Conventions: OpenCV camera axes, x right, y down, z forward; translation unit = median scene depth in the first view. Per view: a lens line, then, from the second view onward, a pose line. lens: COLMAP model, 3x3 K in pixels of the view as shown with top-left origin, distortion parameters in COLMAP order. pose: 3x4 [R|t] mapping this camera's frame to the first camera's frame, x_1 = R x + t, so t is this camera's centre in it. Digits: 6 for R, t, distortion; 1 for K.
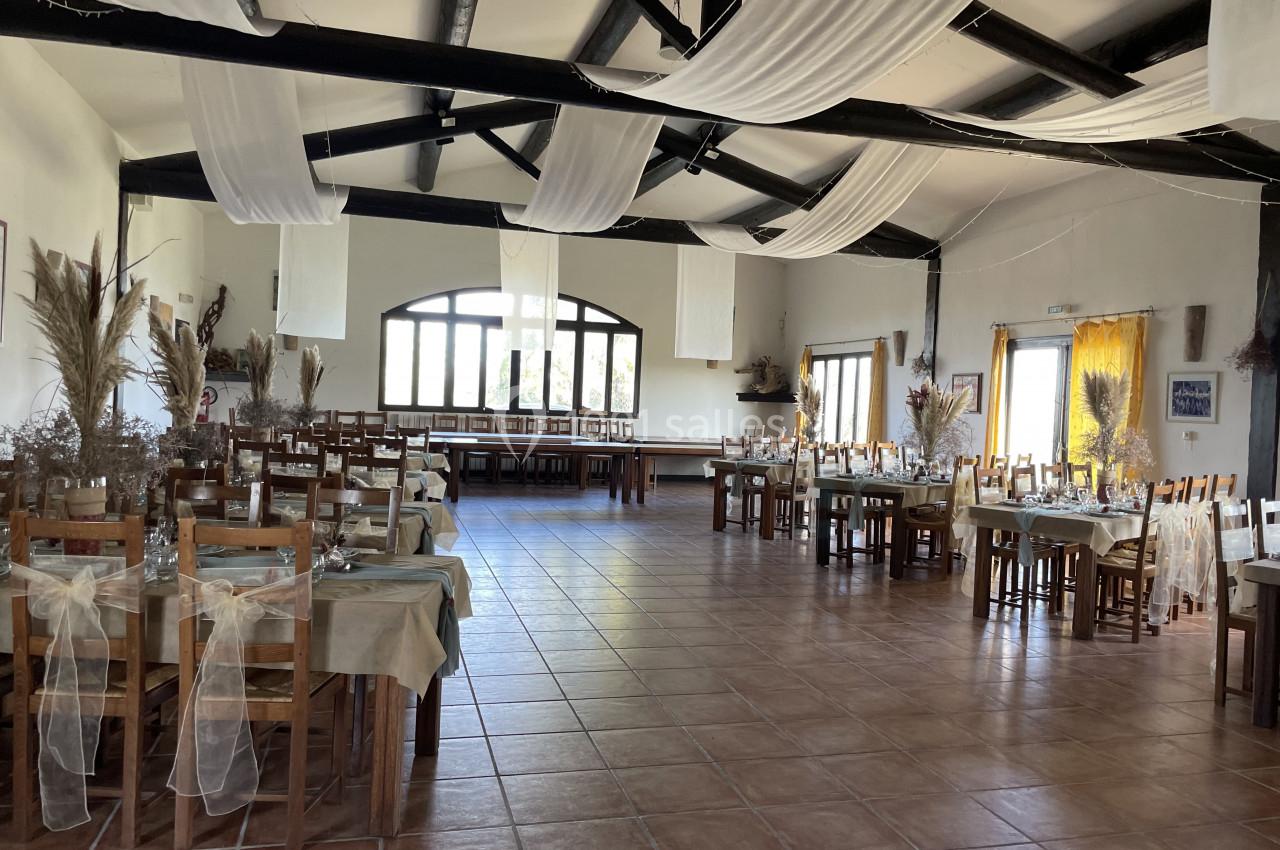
lens RADIAL K [[972.1, 0, 640.0], [0, 972.1, 425.0], [0, 0, 1]] dist [0.005463, -0.003494]
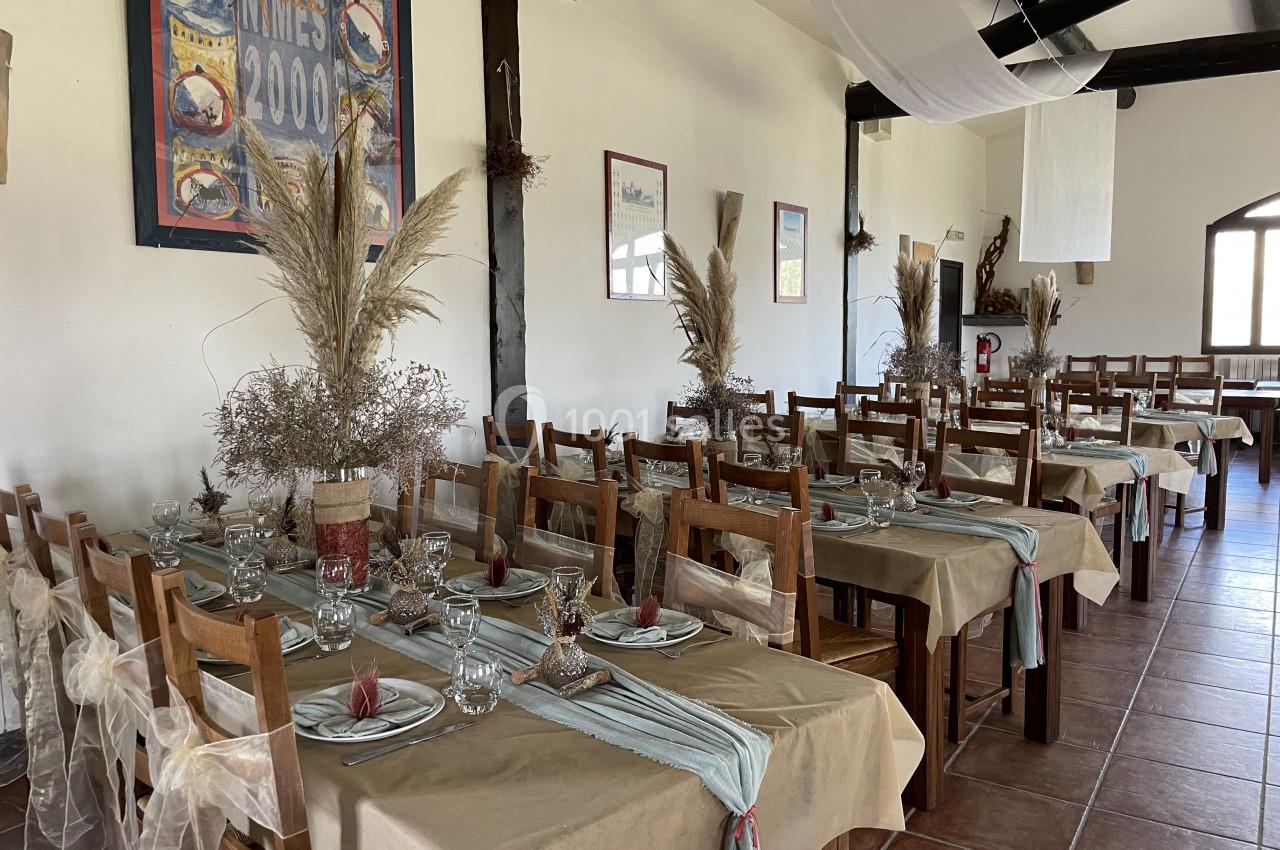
lens RADIAL K [[972.1, 0, 640.0], [0, 972.1, 425.0], [0, 0, 1]] dist [0.005463, -0.003494]
pose [[0.657398, 0.025339, -0.753117, 0.019431], [0.014508, 0.998824, 0.046270, -0.001190], [0.753404, -0.041344, 0.656257, 0.169493]]
